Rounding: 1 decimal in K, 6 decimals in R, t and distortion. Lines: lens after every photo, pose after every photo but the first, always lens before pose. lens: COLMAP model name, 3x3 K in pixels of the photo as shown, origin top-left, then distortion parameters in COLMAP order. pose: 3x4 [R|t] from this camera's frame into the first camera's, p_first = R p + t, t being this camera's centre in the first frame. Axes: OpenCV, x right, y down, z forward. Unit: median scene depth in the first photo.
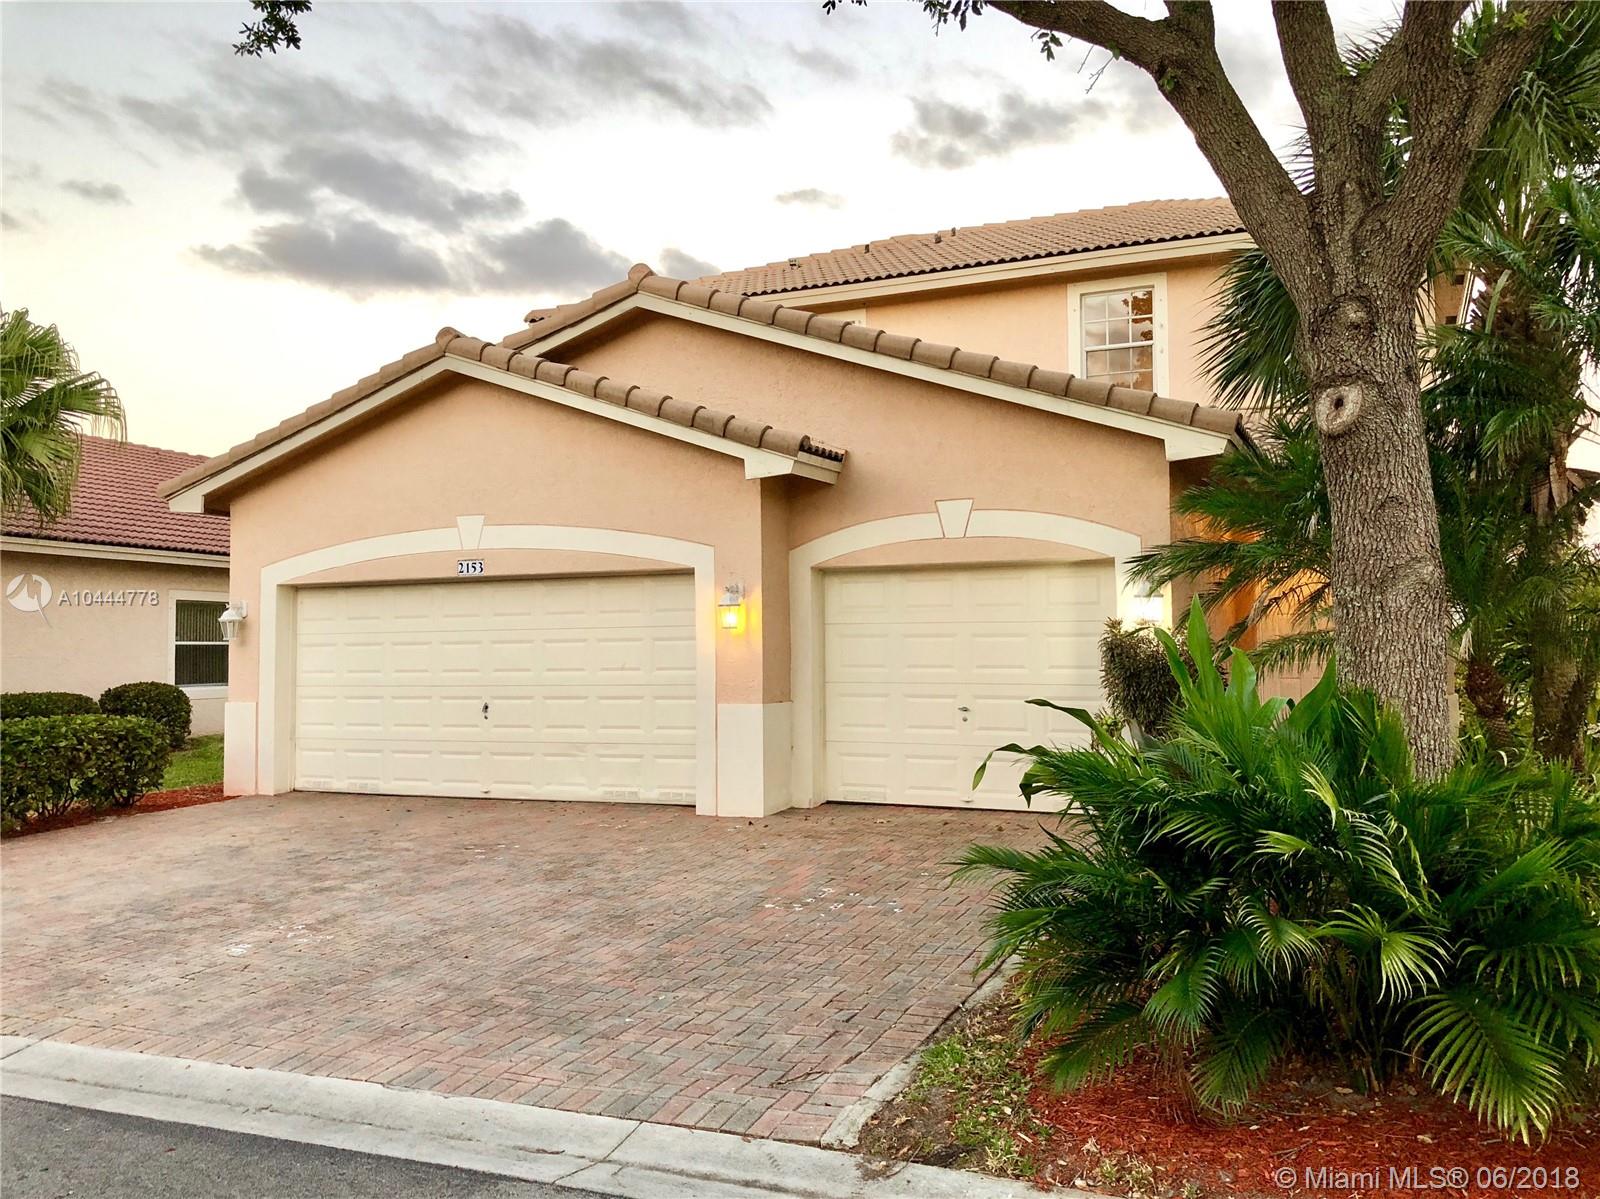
lens RADIAL K [[1314.8, 0, 794.8], [0, 1314.8, 610.1], [0, 0, 1]] dist [0.031297, -0.029521]
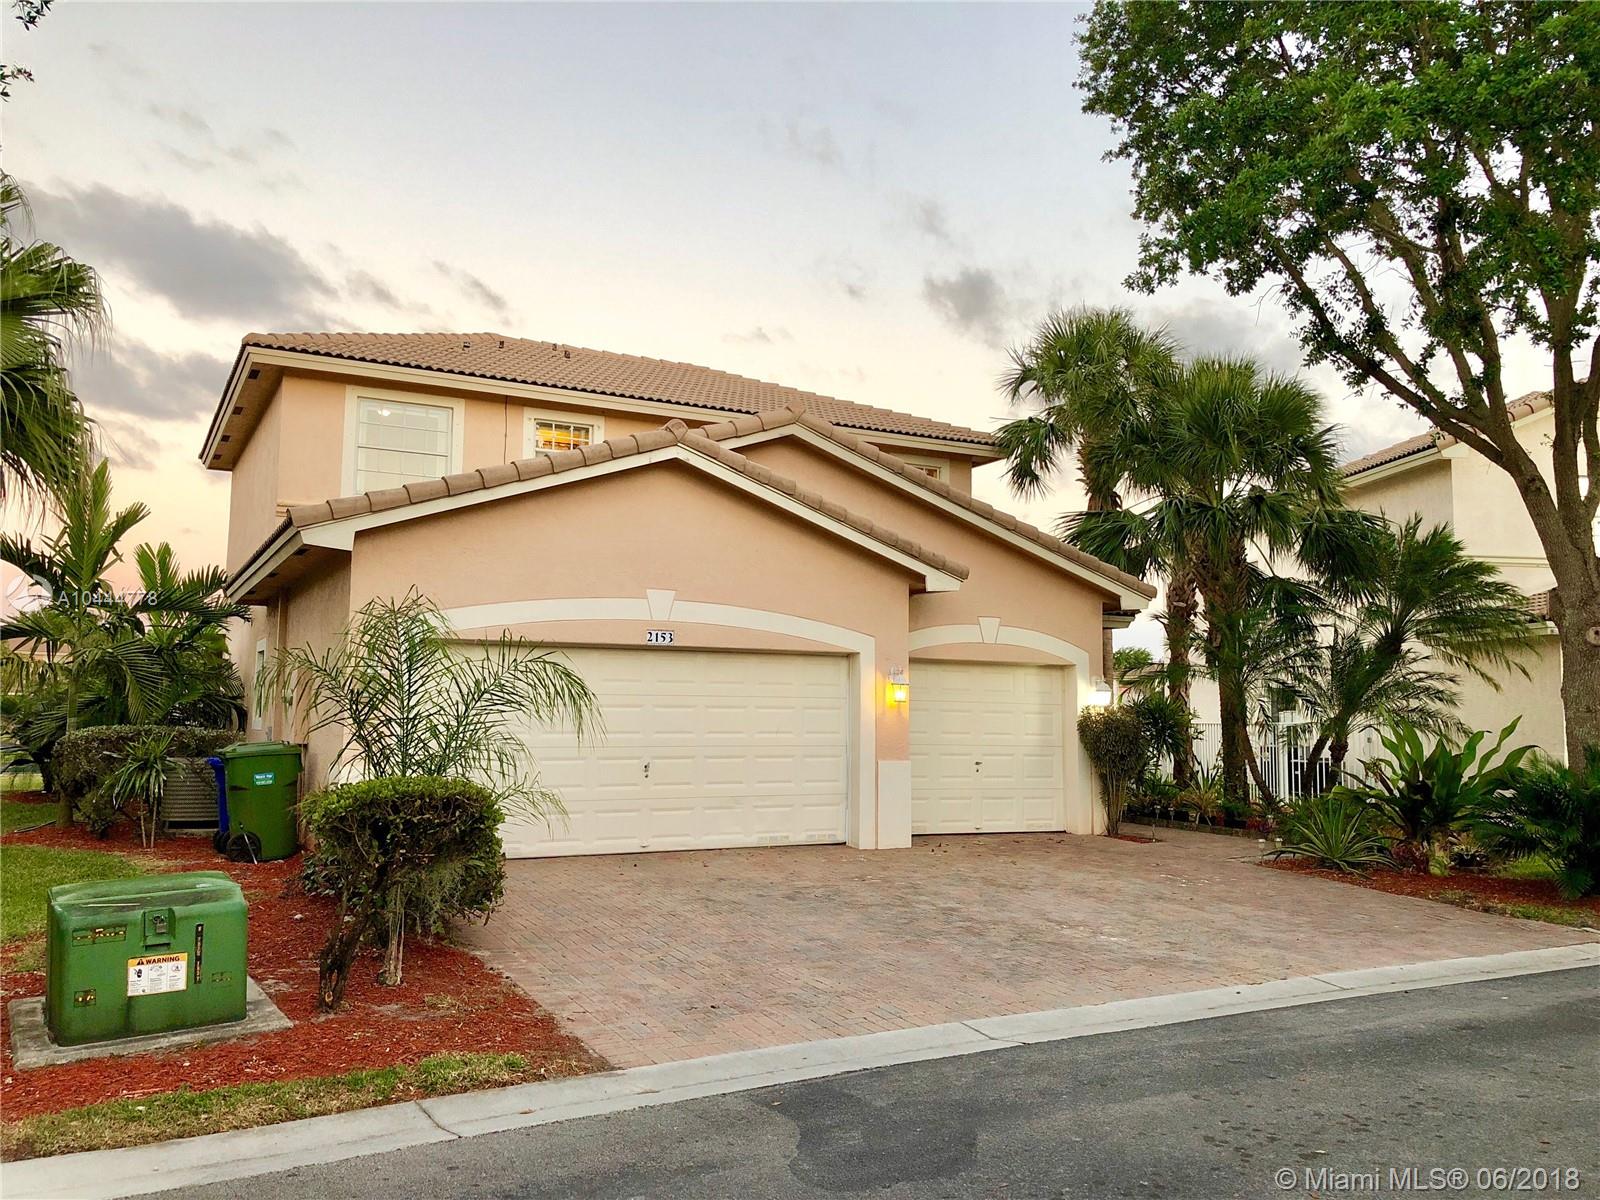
lens RADIAL K [[1314.8, 0, 789.4], [0, 1314.8, 593.3], [0, 0, 1]] dist [0.031297, -0.029521]
pose [[0.620939, 0.091630, 0.778485, -1.054714], [-0.041626, 0.995597, -0.083983, 0.018919], [-0.782753, 0.019744, 0.622020, 0.247530]]
